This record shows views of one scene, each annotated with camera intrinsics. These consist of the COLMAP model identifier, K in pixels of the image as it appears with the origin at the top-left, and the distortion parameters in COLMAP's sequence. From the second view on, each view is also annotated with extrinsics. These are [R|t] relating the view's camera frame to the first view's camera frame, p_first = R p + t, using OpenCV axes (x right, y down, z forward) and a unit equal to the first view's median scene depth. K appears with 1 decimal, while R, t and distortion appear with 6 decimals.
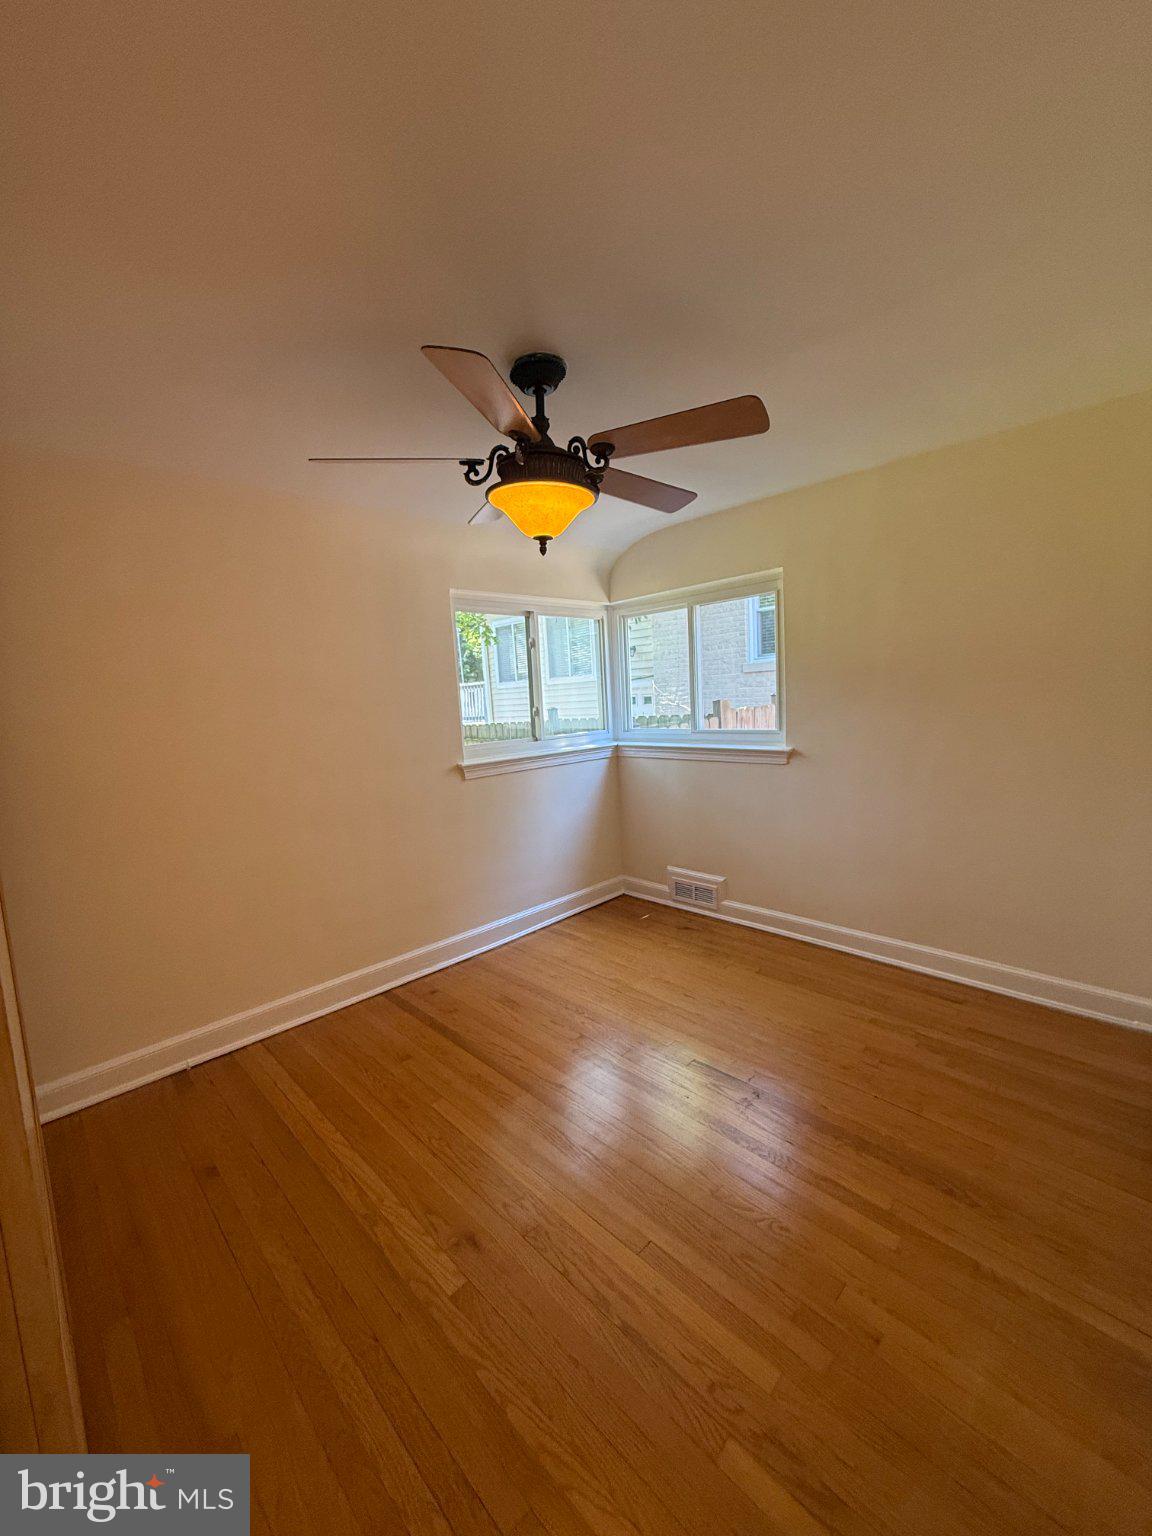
lens RADIAL K [[615.0, 0, 567.6], [0, 615.0, 762.6], [0, 0, 1]] dist [0.001766, 0.000281]
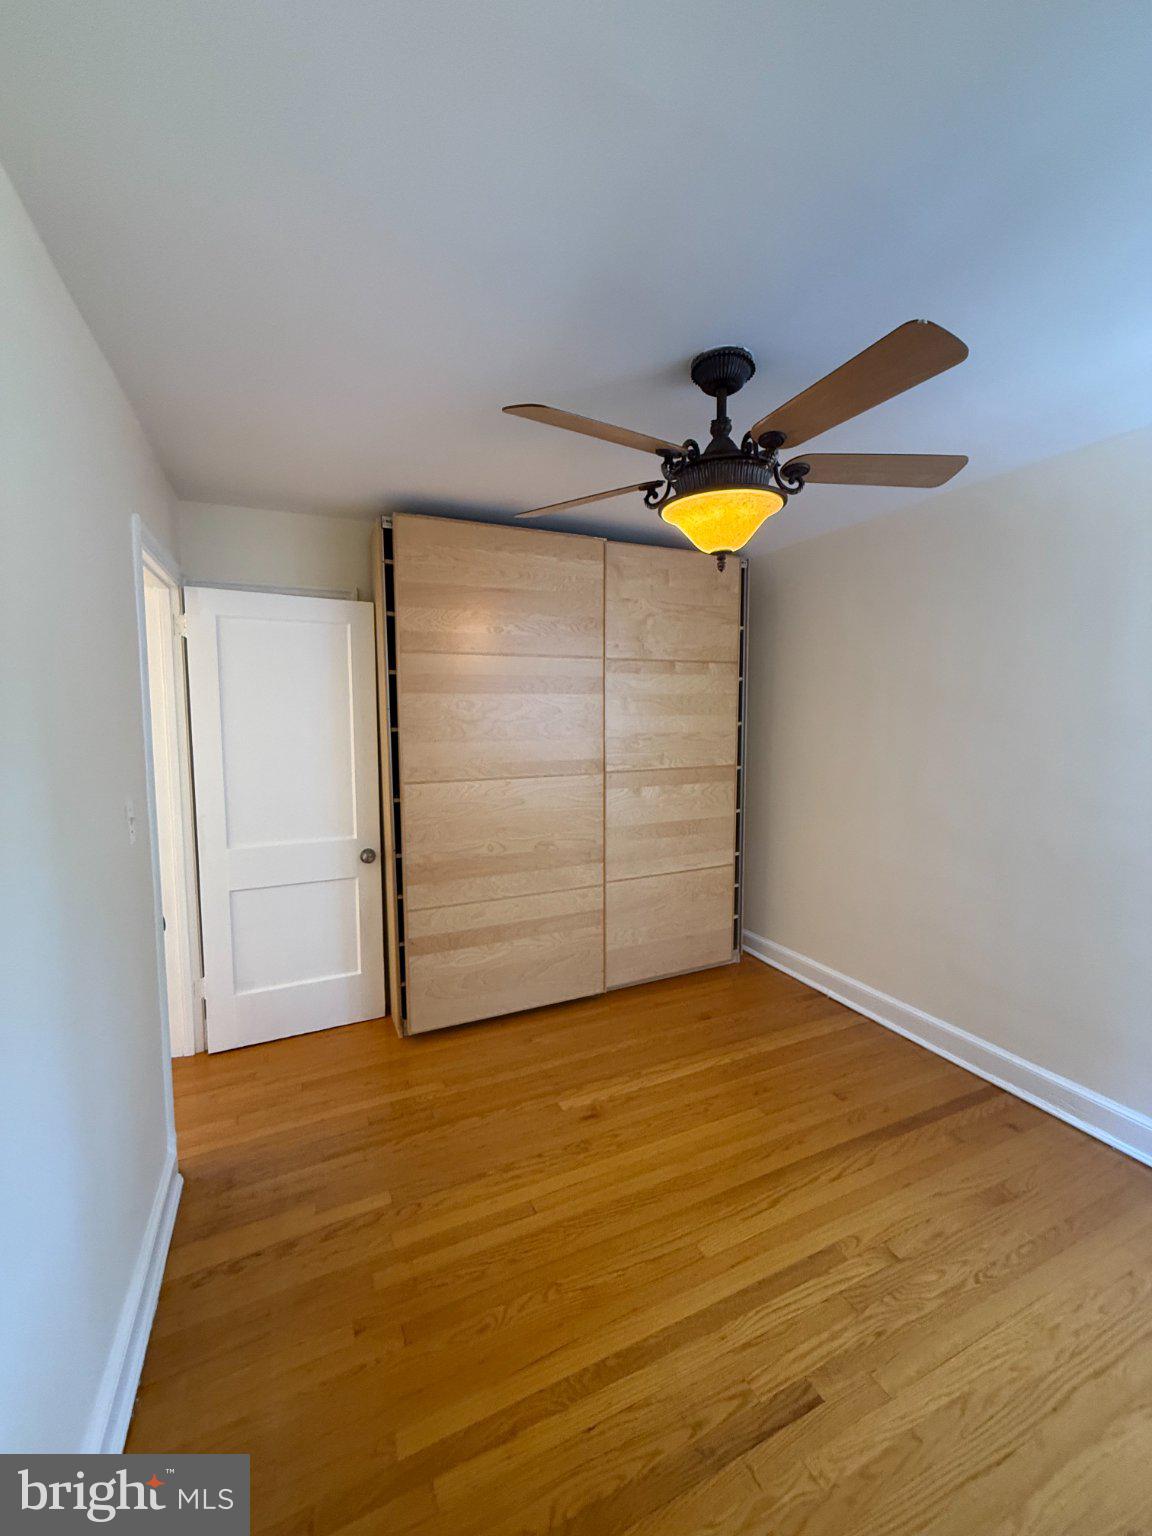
lens RADIAL K [[615.0, 0, 574.7], [0, 615.0, 765.9], [0, 0, 1]] dist [0.001766, 0.000281]
pose [[-0.316748, 0.133536, -0.939063, 0.777928], [-0.087979, 0.981636, 0.169265, -0.156324], [0.944420, 0.136233, -0.299183, 0.955515]]
